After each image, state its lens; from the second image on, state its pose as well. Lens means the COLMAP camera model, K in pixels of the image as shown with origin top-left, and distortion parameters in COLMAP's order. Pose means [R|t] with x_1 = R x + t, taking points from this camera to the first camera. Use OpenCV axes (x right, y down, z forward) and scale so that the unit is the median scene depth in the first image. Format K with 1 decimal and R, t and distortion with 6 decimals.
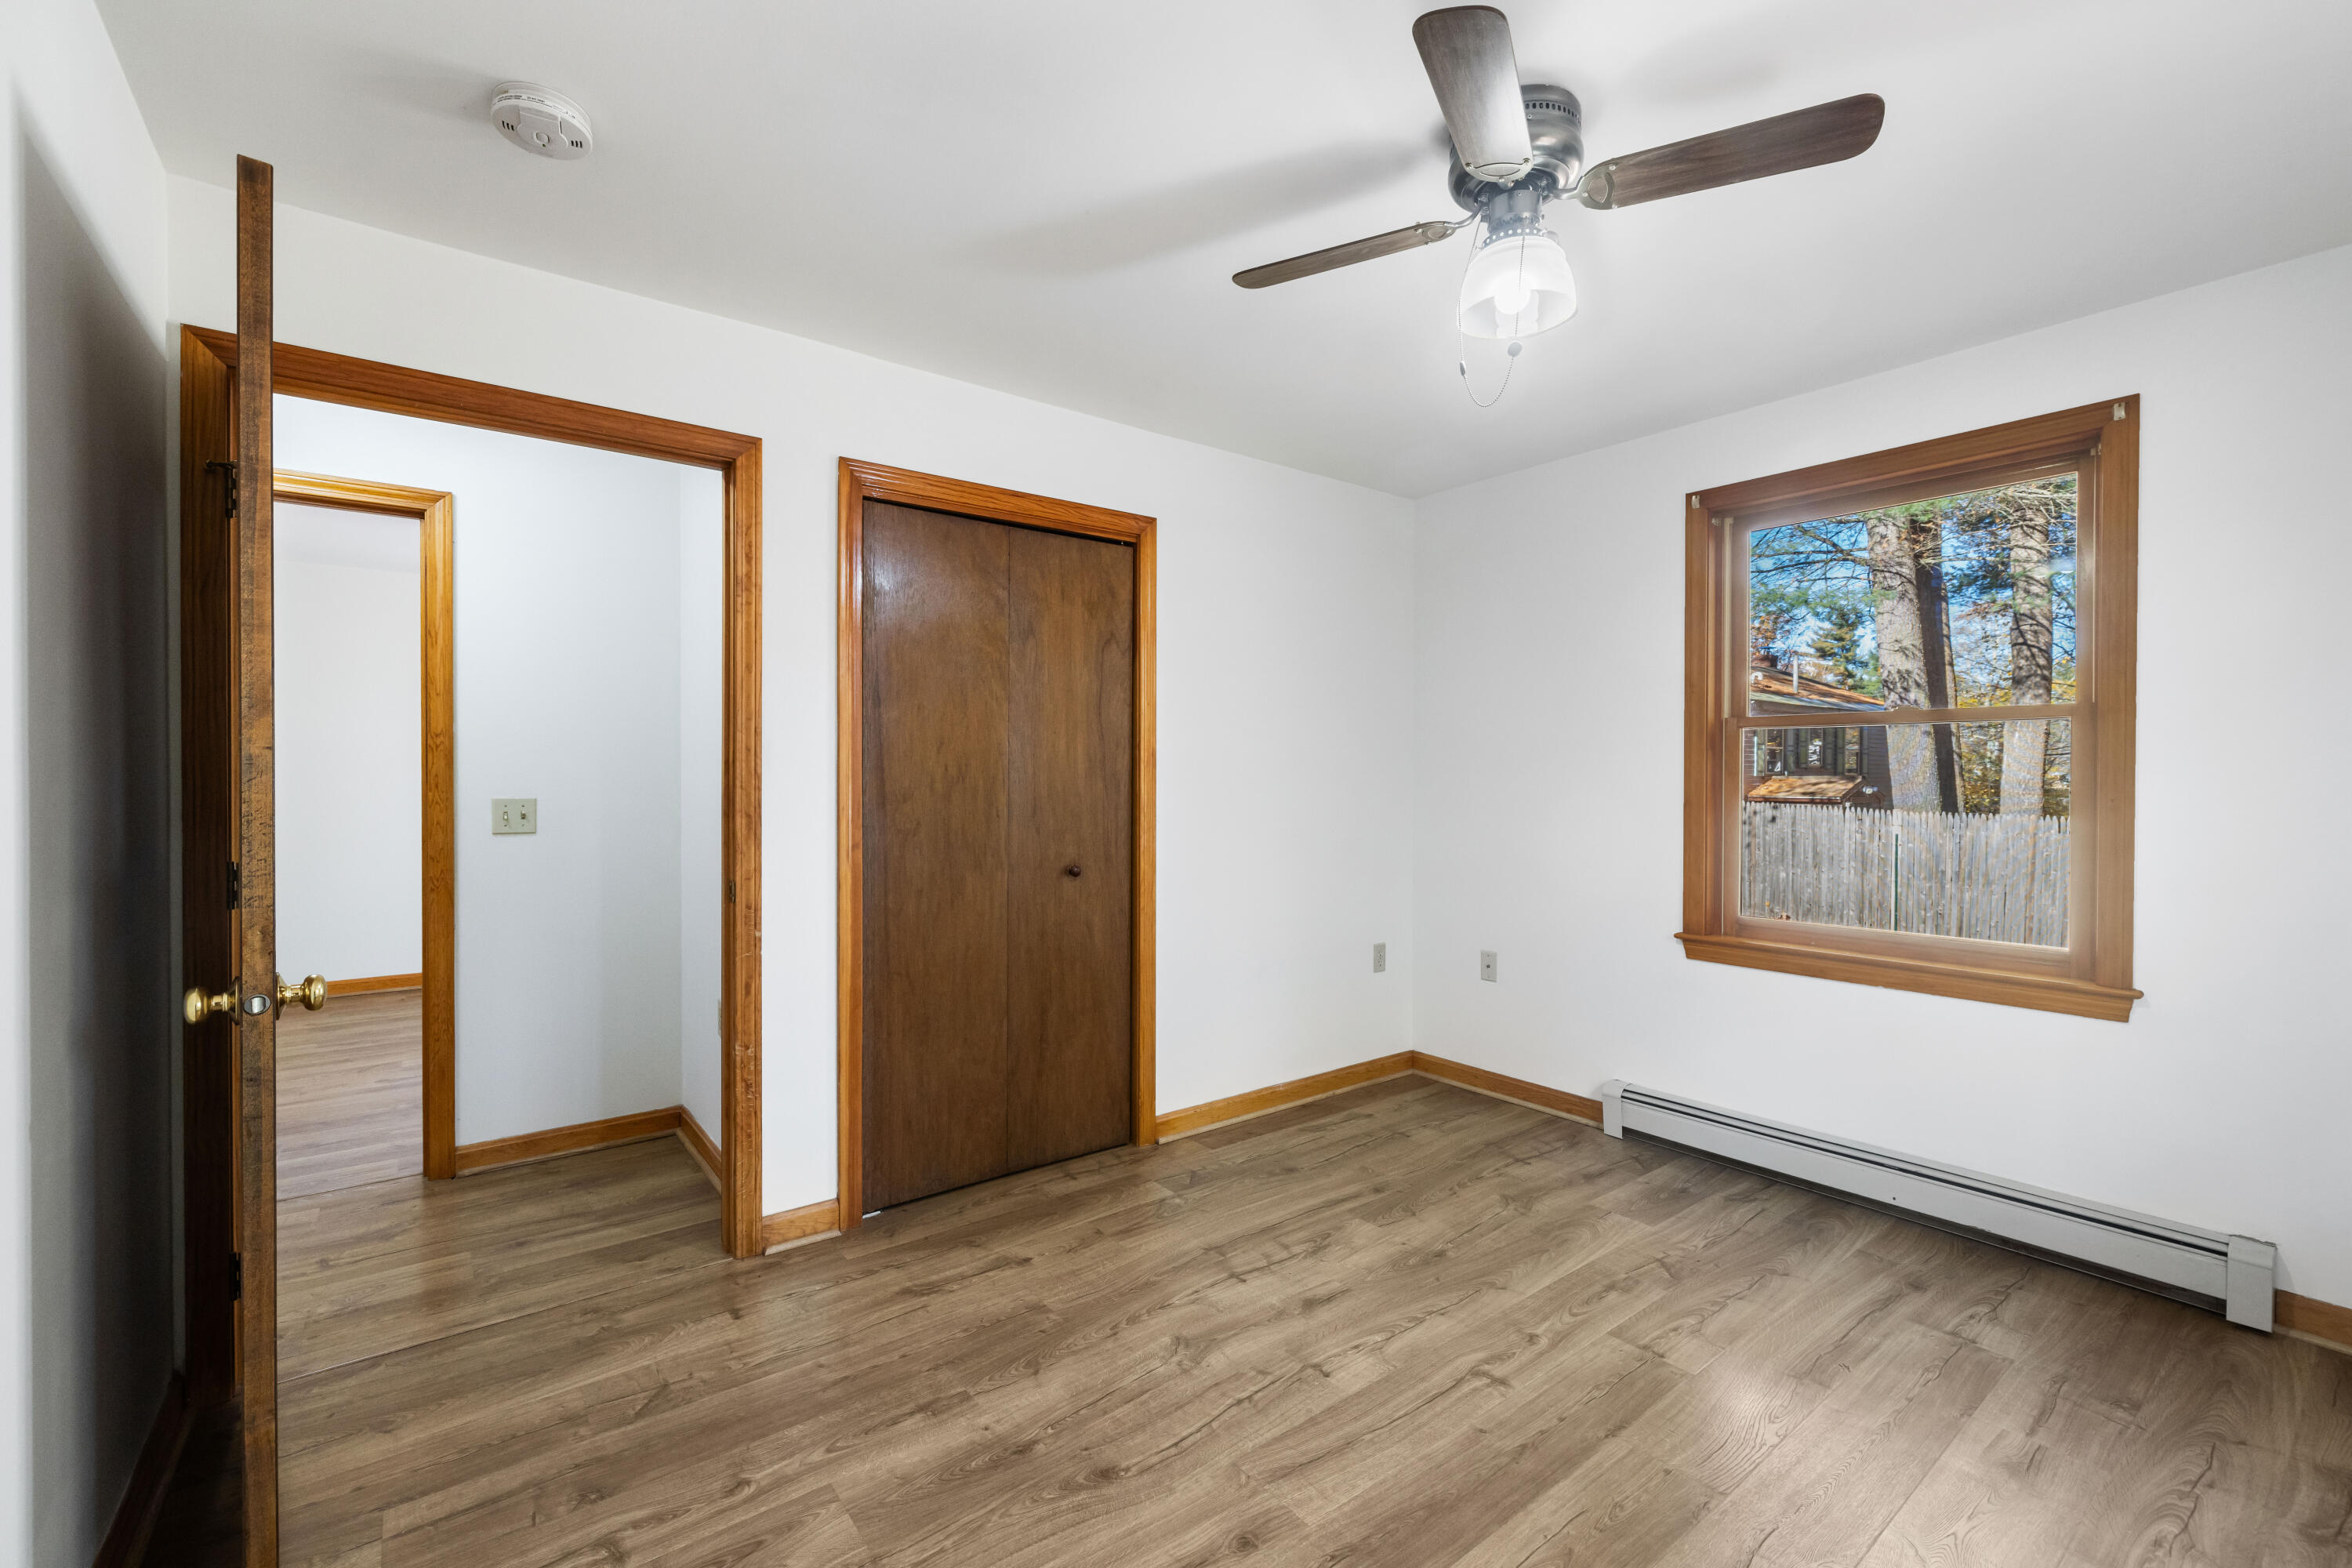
lens RADIAL K [[996.3, 0, 1182.7], [0, 996.3, 770.8], [0, 0, 1]] dist [0.002627, -0.000088]
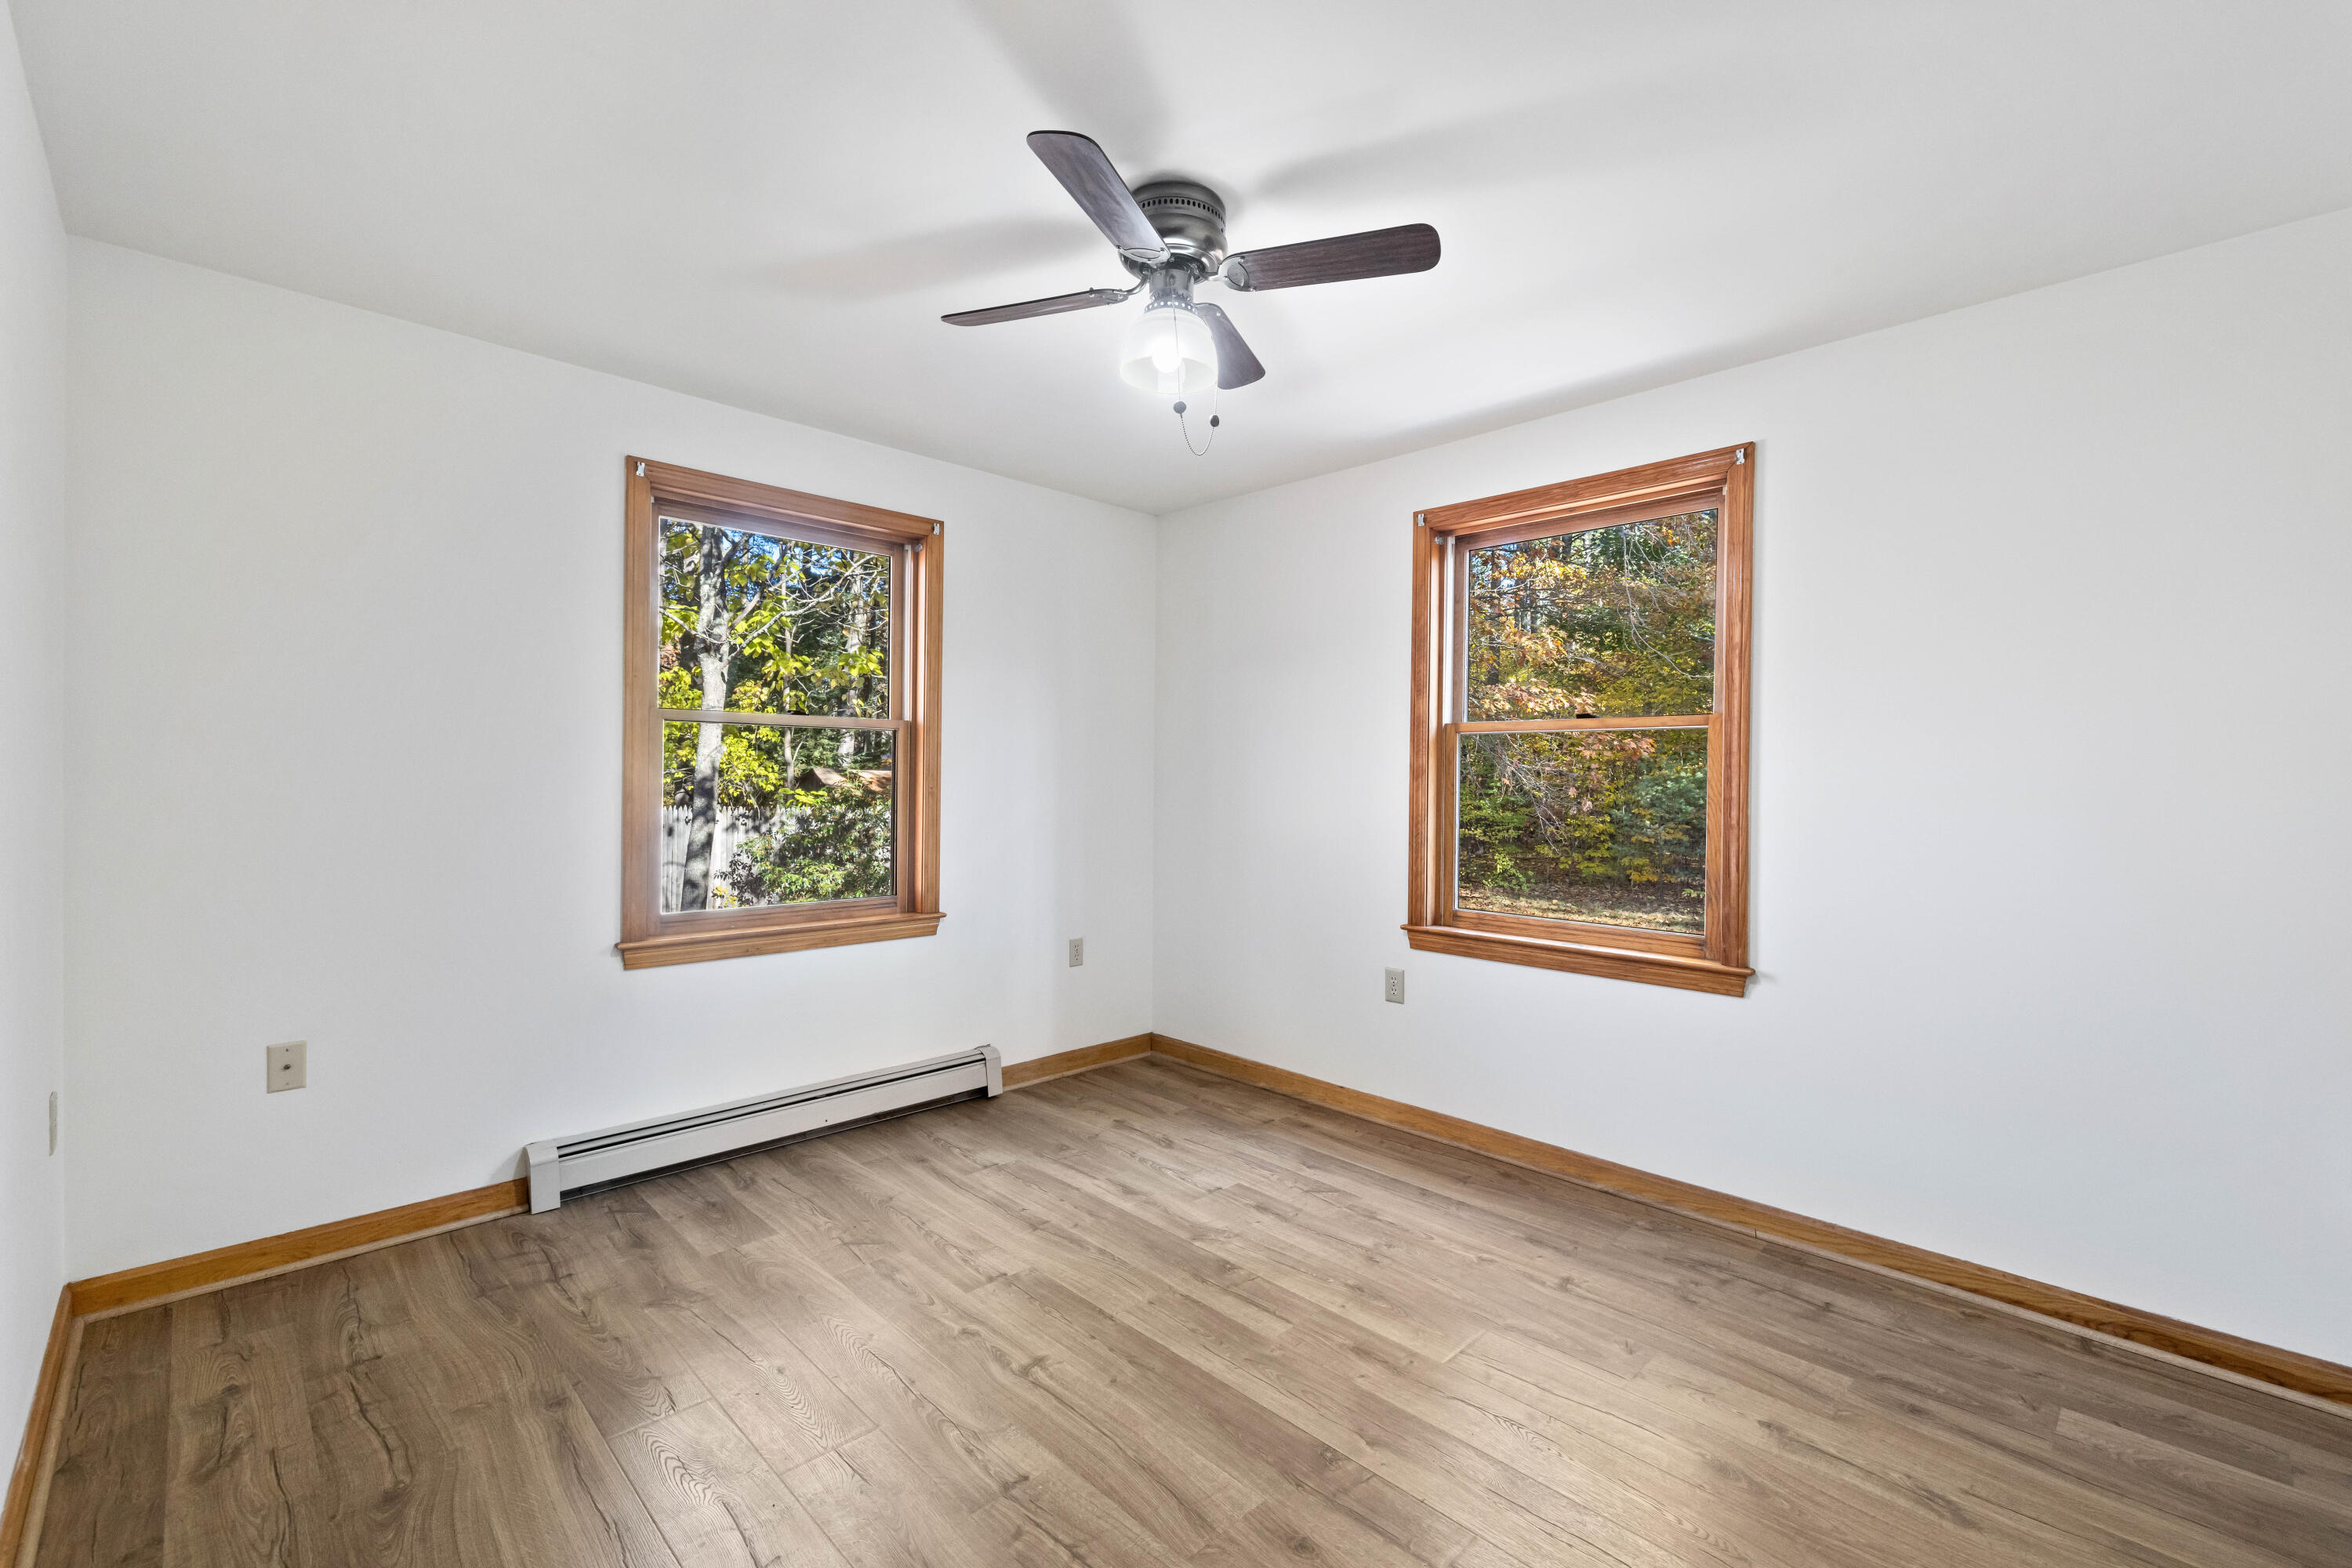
lens RADIAL K [[996.3, 0, 1155.8], [0, 996.3, 779.4], [0, 0, 1]] dist [0.002627, -0.000088]
pose [[-0.096552, -0.005730, 0.995311, -0.512609], [-0.014197, 0.999890, 0.004379, 0.003855], [-0.995227, -0.013707, -0.096622, 0.707573]]
